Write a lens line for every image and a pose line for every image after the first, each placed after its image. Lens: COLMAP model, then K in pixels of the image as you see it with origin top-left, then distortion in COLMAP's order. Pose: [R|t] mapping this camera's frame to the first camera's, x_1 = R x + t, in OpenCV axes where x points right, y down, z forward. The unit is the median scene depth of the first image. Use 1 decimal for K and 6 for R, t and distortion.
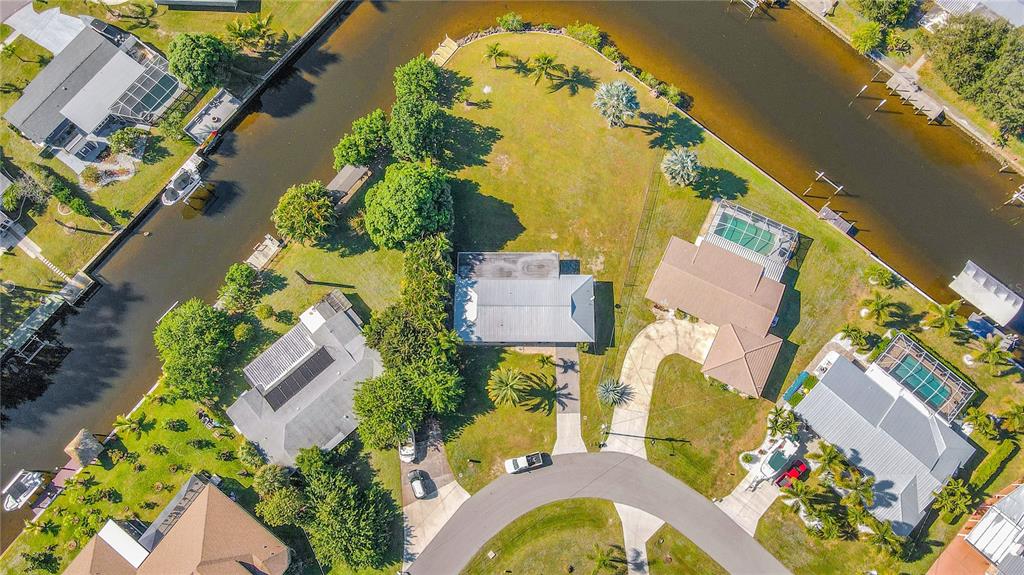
lens RADIAL K [[757.2, 0, 509.1], [0, 757.2, 295.7], [0, 0, 1]] dist [0.009821, 0.015249]
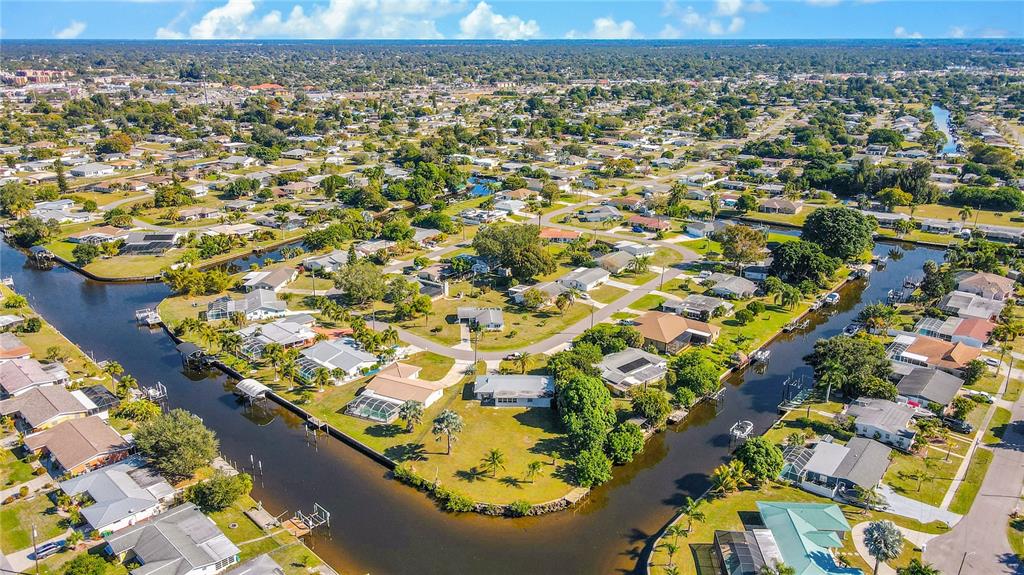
lens RADIAL K [[757.2, 0, 507.3], [0, 757.2, 288.0], [0, 0, 1]] dist [0.009821, 0.015249]
pose [[-0.999745, 0.001014, 0.022539, -0.003058], [0.022450, -0.054321, 0.998271, -1.742642], [0.002236, 0.998523, 0.054284, 0.680963]]
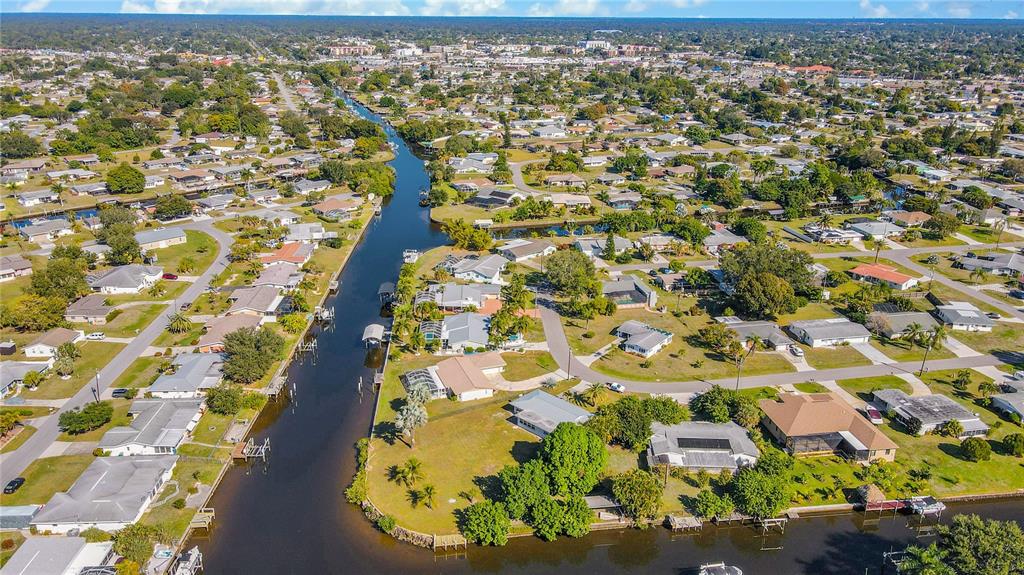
lens RADIAL K [[757.2, 0, 514.4], [0, 757.2, 286.8], [0, 0, 1]] dist [0.009821, 0.015249]
pose [[-0.719479, -0.236838, 0.652884, -0.882986], [0.668729, 0.017532, 0.743299, -1.216381], [-0.187488, 0.971391, 0.145767, 0.537931]]
